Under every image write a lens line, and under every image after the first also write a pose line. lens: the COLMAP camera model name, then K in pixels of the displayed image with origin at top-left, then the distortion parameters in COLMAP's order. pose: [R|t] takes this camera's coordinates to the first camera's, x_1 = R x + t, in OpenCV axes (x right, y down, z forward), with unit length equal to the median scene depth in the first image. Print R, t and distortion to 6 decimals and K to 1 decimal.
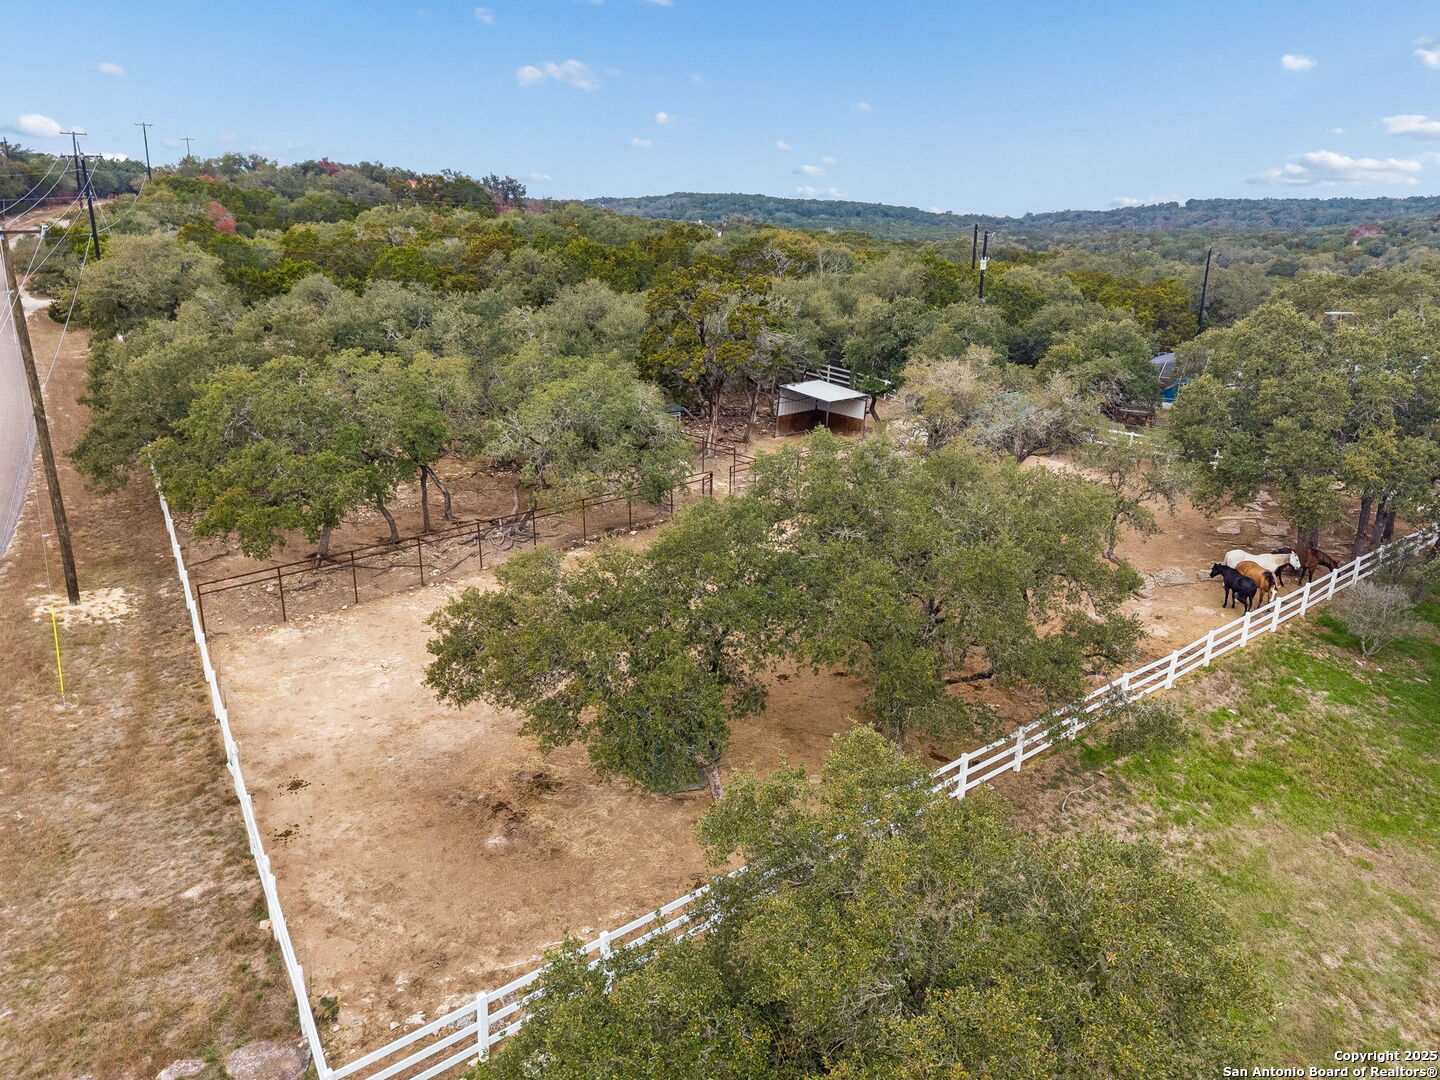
lens RADIAL K [[974.3, 0, 718.4], [0, 974.3, 541.1], [0, 0, 1]] dist [-0.001470, 0.002206]
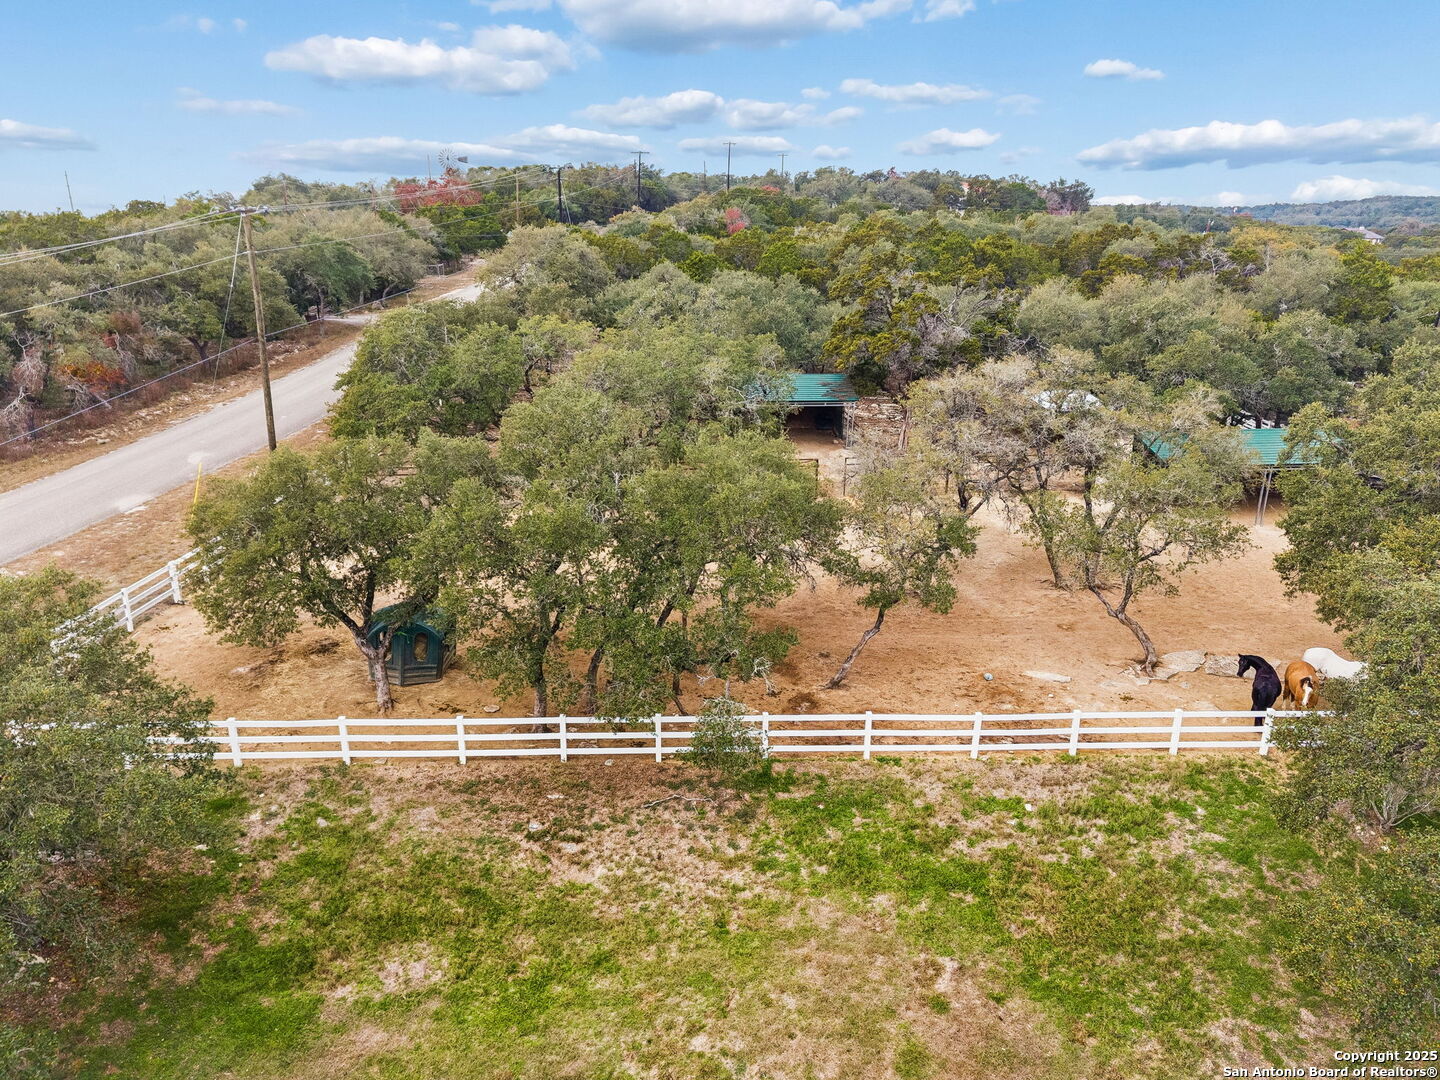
lens RADIAL K [[974.3, 0, 713.2], [0, 974.3, 547.1], [0, 0, 1]] dist [-0.001470, 0.002206]
pose [[0.807364, 0.179652, -0.562040, 0.806639], [-0.182200, 0.981879, 0.052123, -0.026924], [0.561219, 0.060322, 0.825466, 0.224636]]
